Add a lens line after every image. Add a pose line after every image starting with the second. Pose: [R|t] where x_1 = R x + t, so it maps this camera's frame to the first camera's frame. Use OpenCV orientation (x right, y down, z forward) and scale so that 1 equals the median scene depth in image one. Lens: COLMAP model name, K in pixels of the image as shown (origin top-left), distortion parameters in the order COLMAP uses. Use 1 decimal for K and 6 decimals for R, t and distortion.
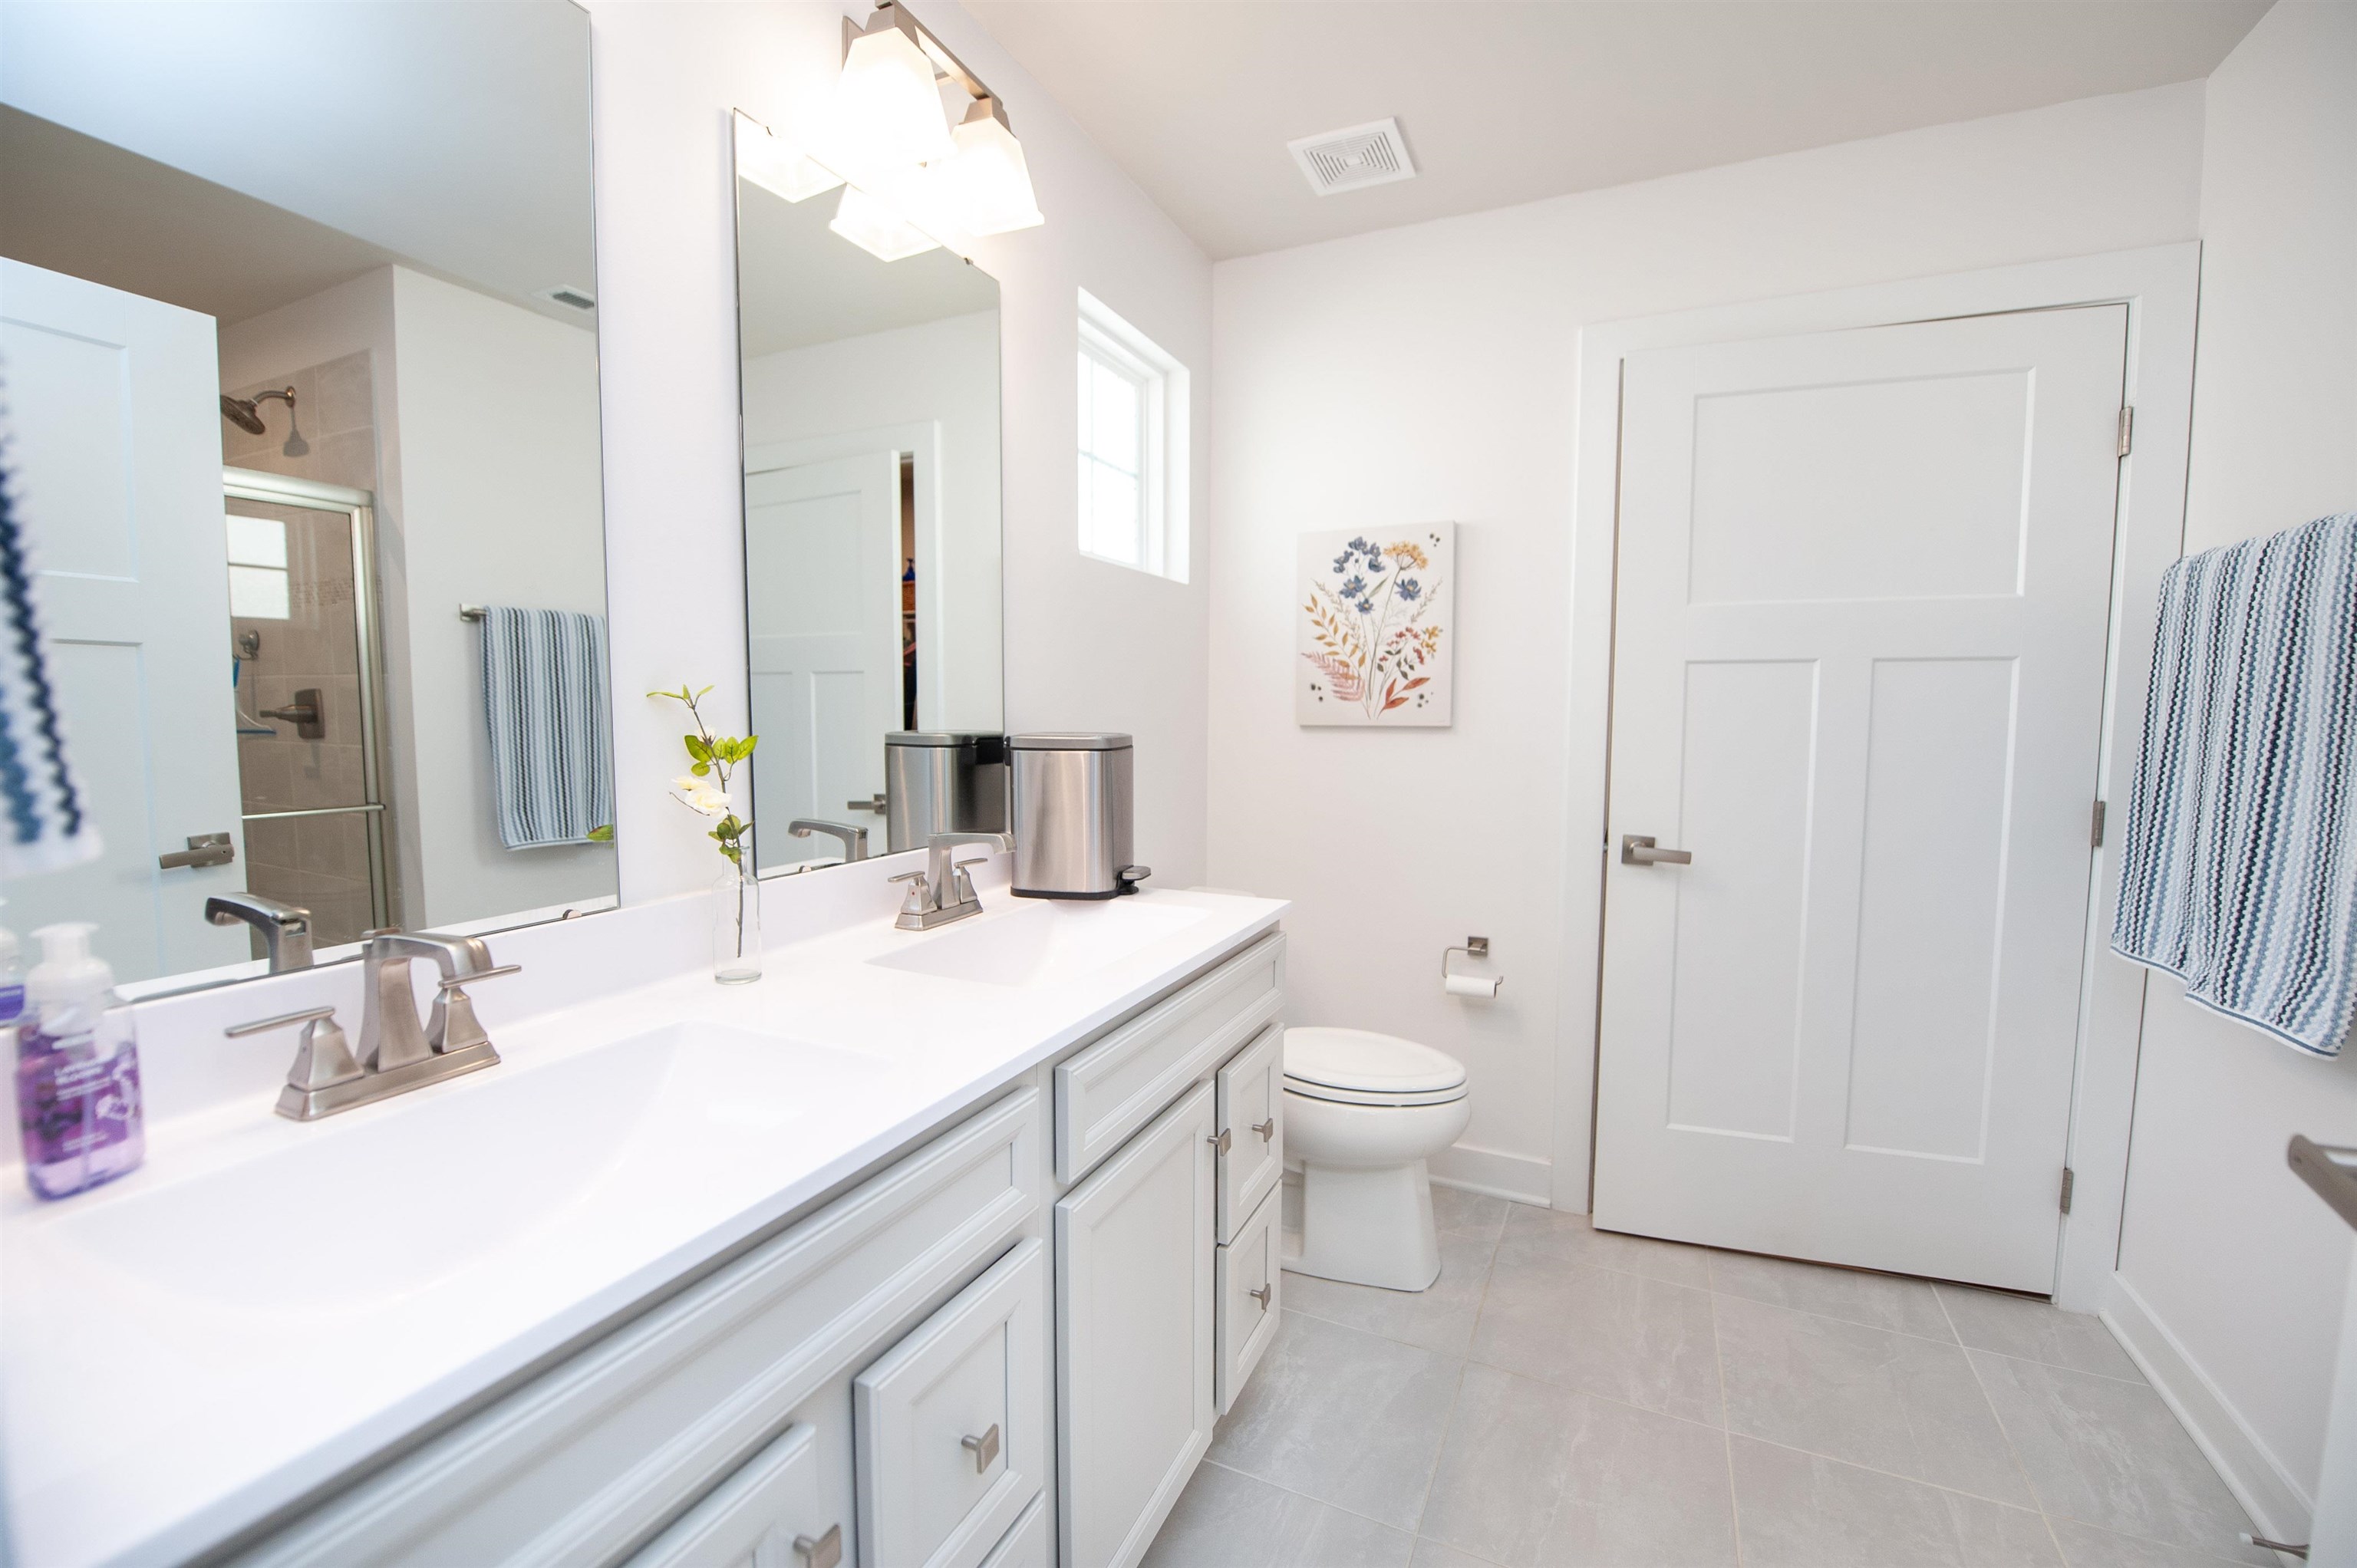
lens RADIAL K [[972.2, 0, 1185.5], [0, 972.2, 786.6], [0, 0, 1]] dist [-0.019378, -0.000821]
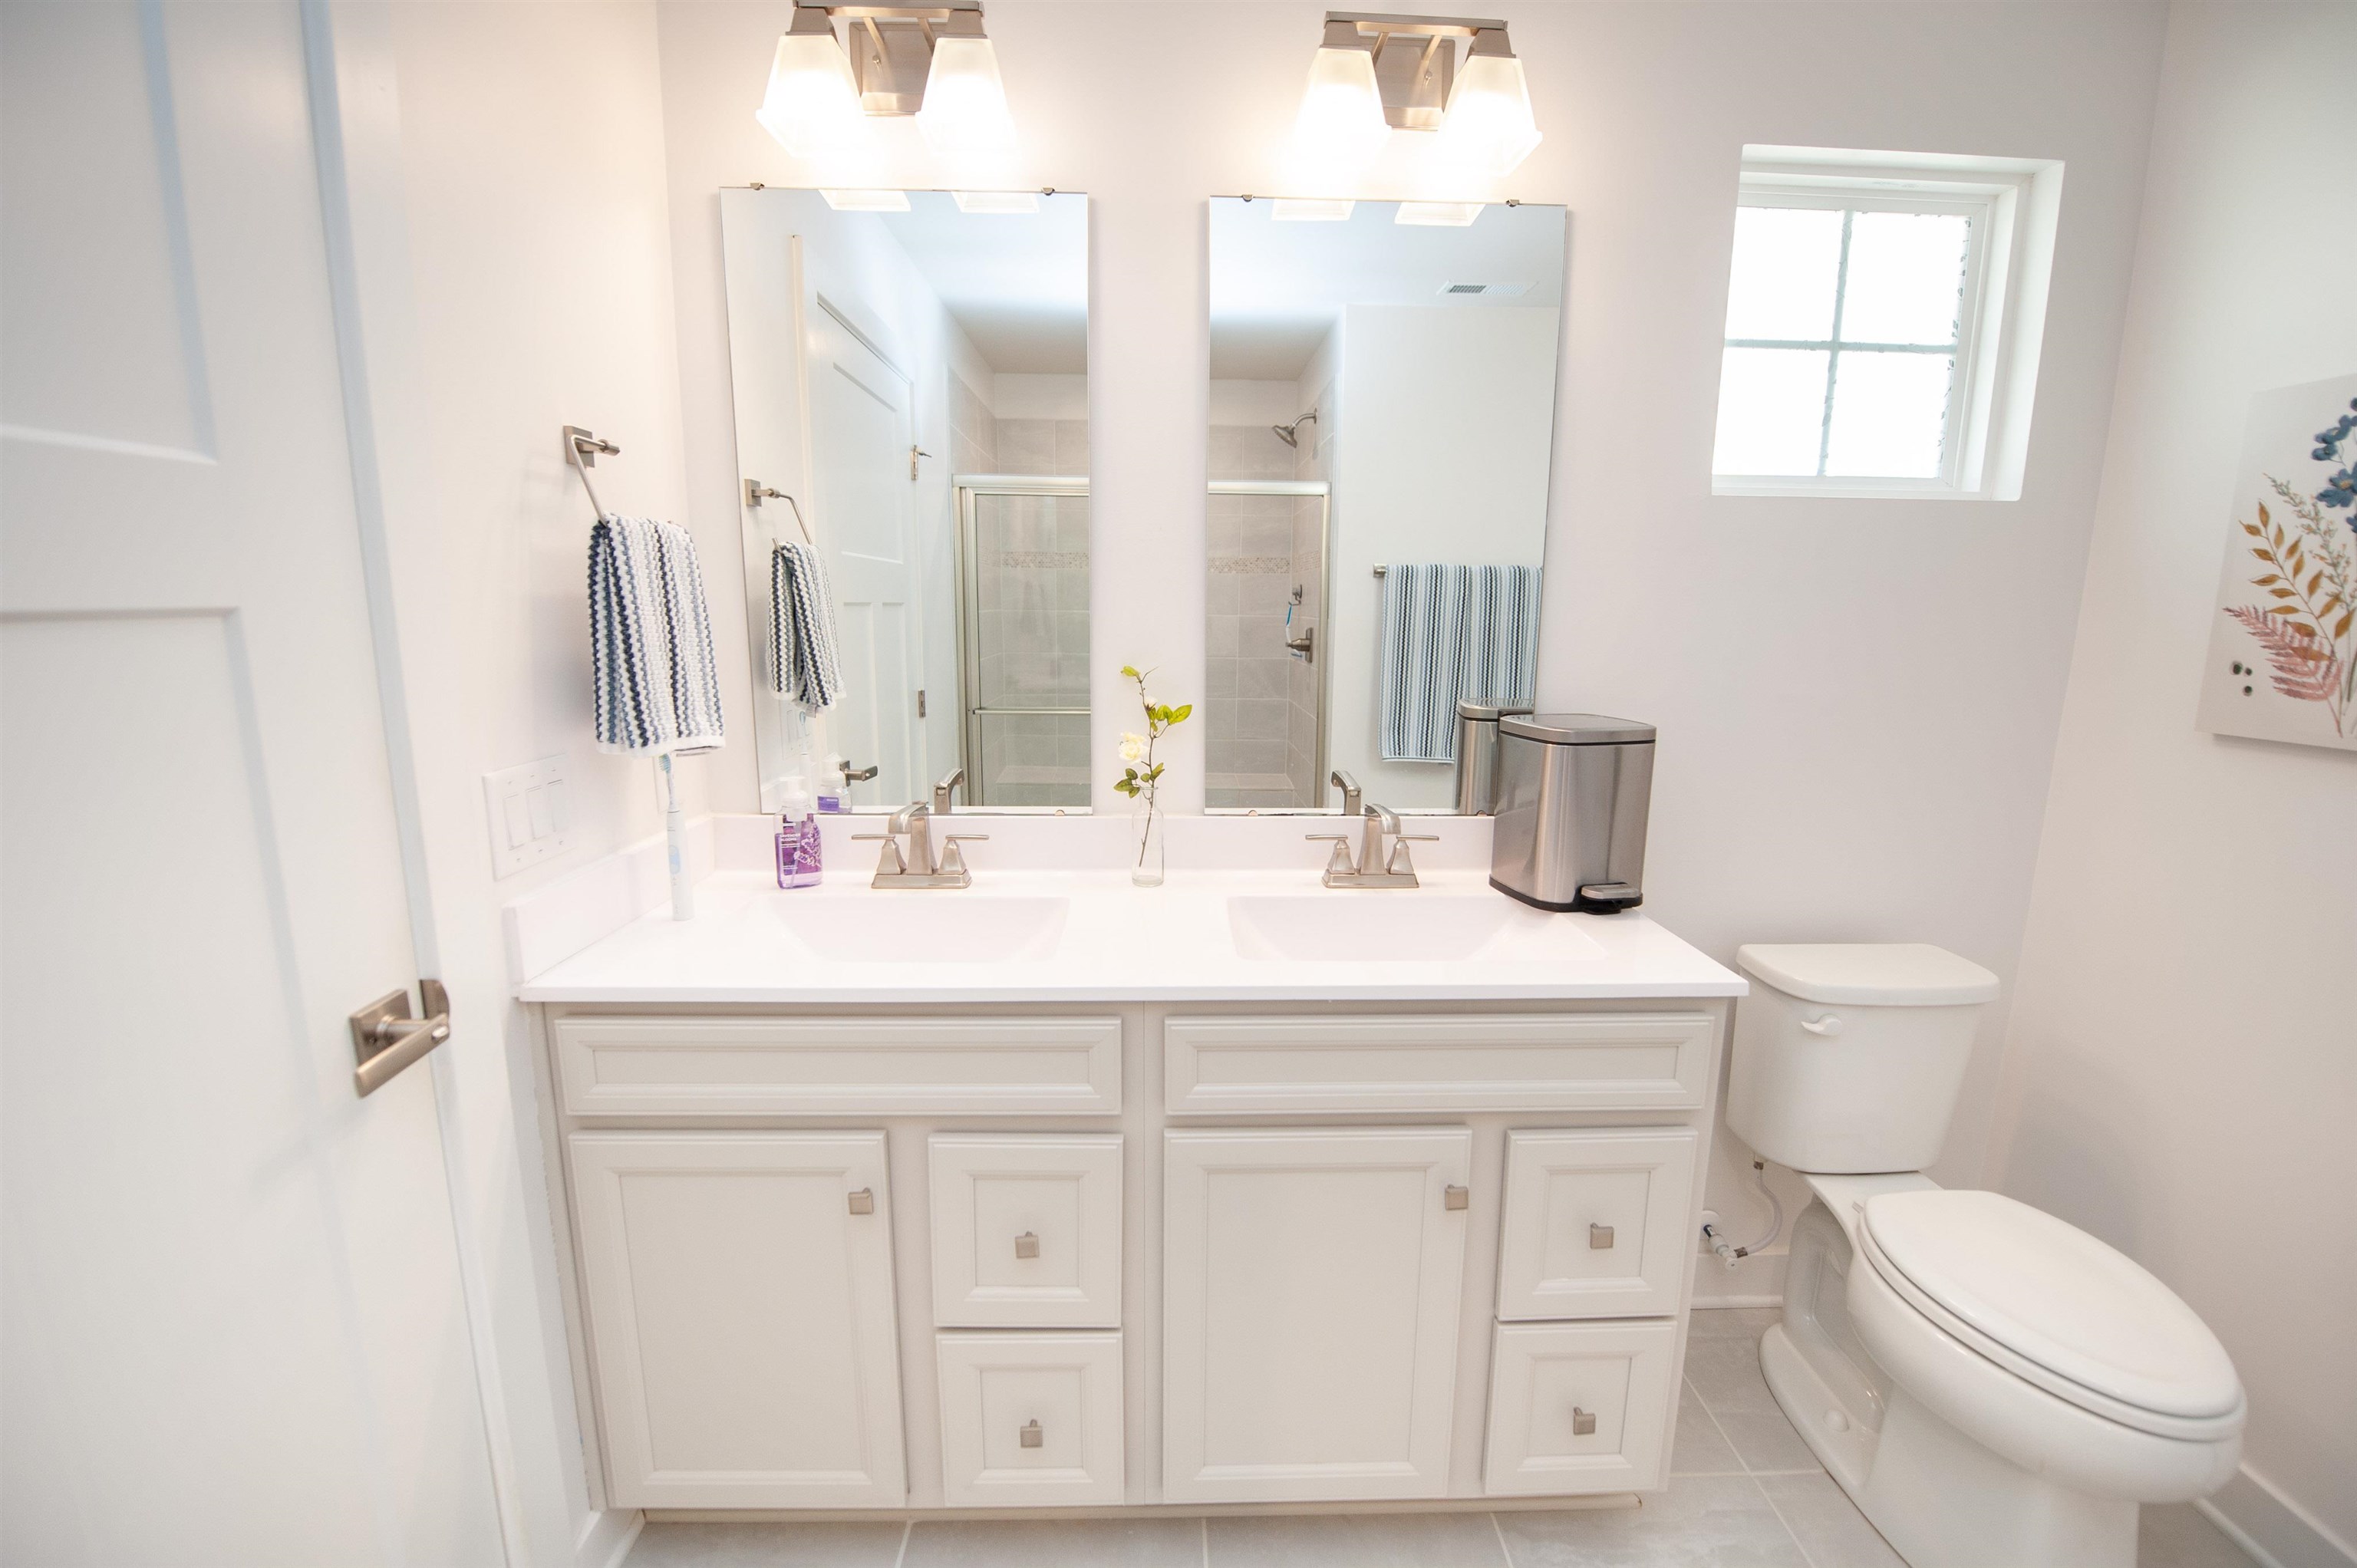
lens RADIAL K [[1001.9, 0, 1178.5], [0, 1001.9, 784.0], [0, 0, 1]] dist [-0.026042, -0.000439]
pose [[0.439498, 0.155044, -0.884761, 0.377416], [-0.079555, 0.987839, 0.133589, -0.063442], [0.894714, 0.011675, 0.446488, 0.197856]]
